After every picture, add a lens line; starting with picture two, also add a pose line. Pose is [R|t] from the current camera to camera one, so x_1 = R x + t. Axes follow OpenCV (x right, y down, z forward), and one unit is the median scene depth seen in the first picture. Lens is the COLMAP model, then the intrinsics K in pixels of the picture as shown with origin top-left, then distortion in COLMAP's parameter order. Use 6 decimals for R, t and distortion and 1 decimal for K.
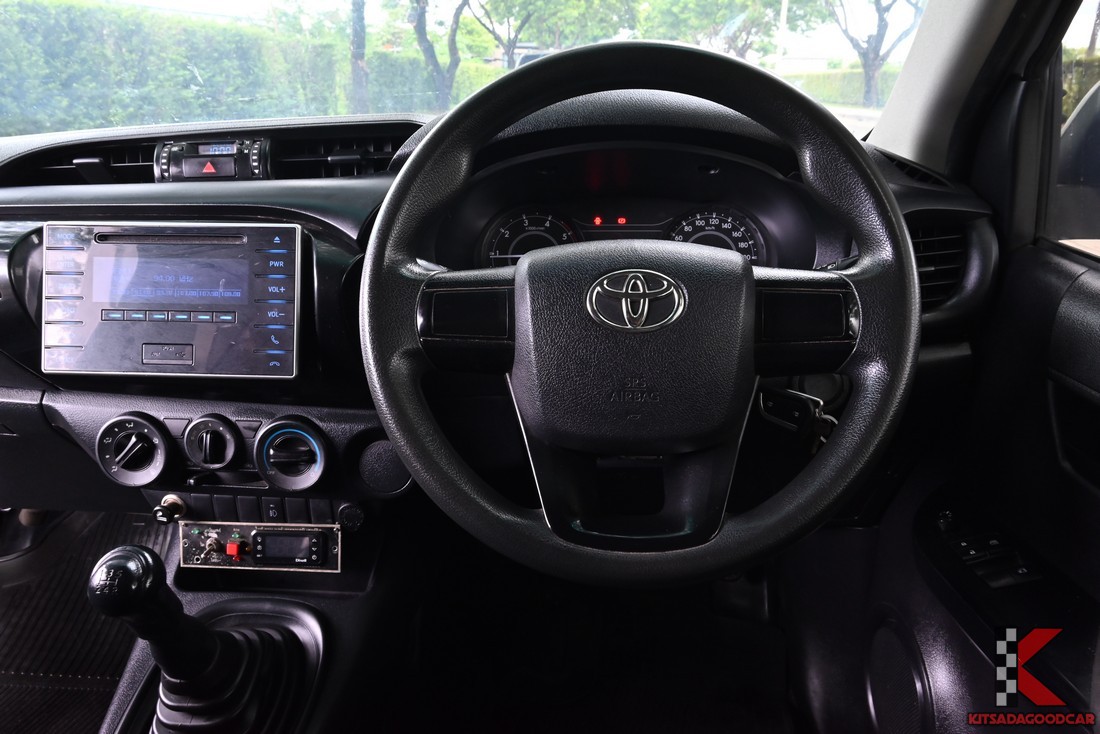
lens RADIAL K [[758.2, 0, 552.8], [0, 758.2, 360.5], [0, 0, 1]] dist [-0.001593, -0.000925]
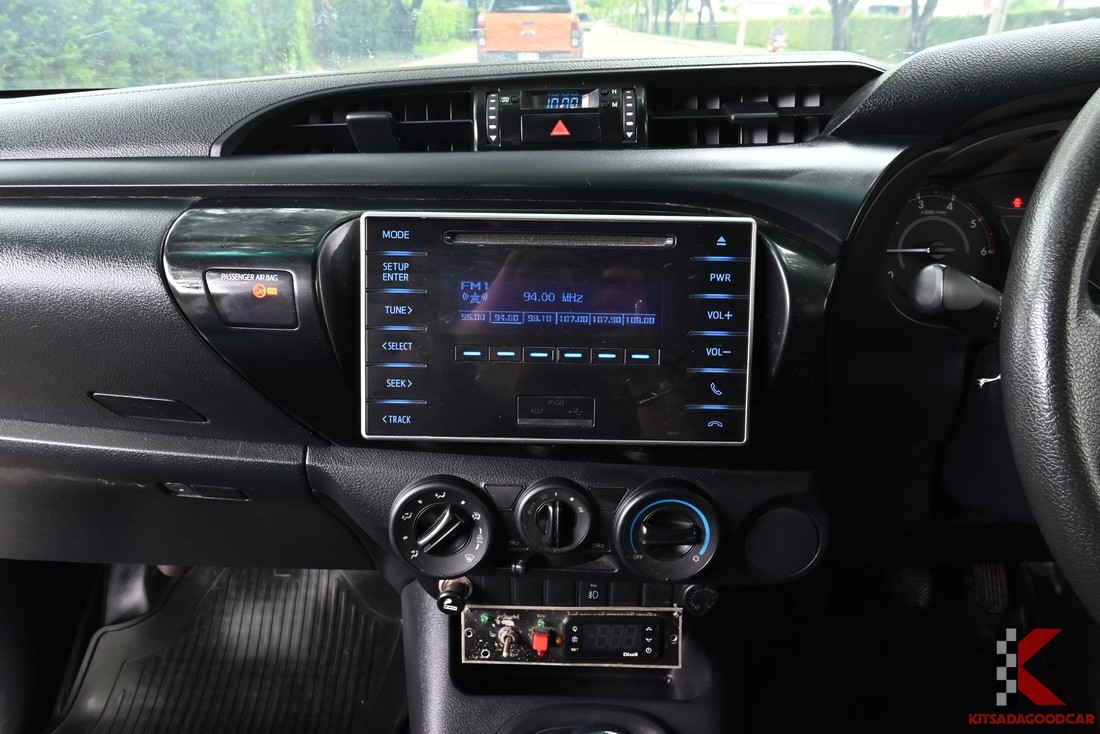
lens RADIAL K [[757.2, 0, 550.0], [0, 757.2, 367.0], [0, 0, 1]] dist [-0.005129, 0.006121]
pose [[0.998648, -0.007739, 0.051403, -0.480212], [0.003949, 0.997294, 0.073416, -0.085246], [-0.051832, -0.073114, 0.995976, 0.287803]]
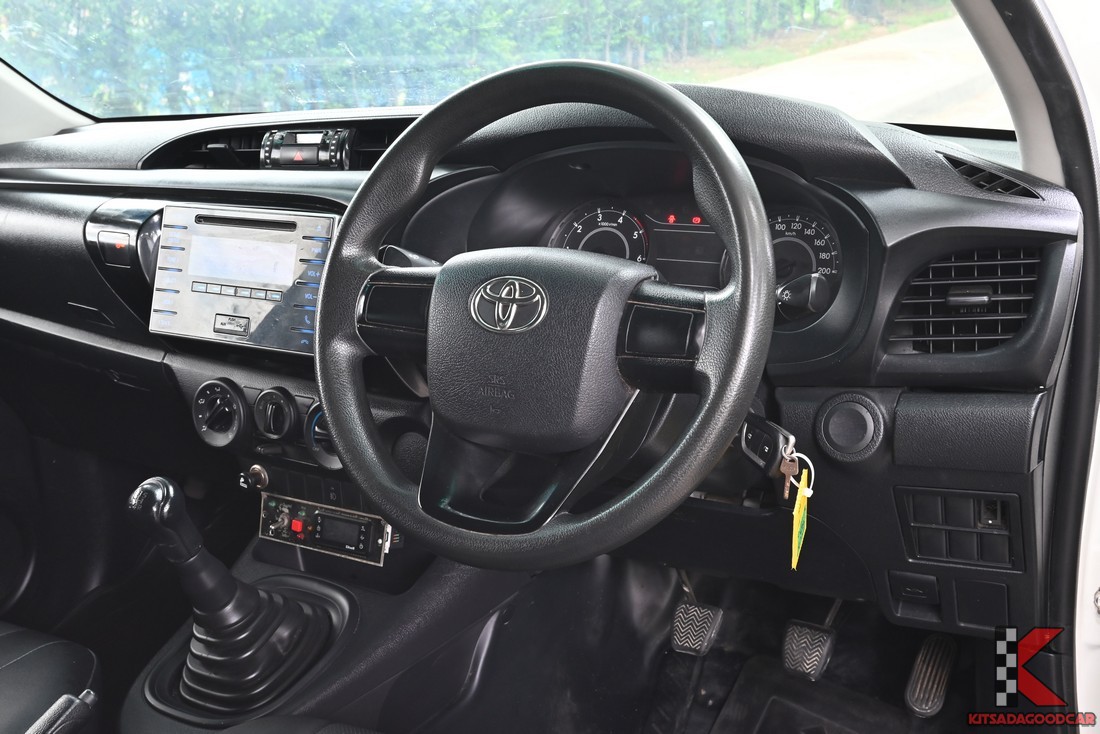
lens RADIAL K [[1274.8, 0, 552.1], [0, 1274.8, 345.5], [0, 0, 1]] dist [-0.007776, -0.012093]
pose [[0.884899, 0.089166, -0.457168, 0.677880], [-0.109328, 0.993847, -0.017775, 0.003320], [0.452770, 0.065710, 0.889203, -0.398391]]
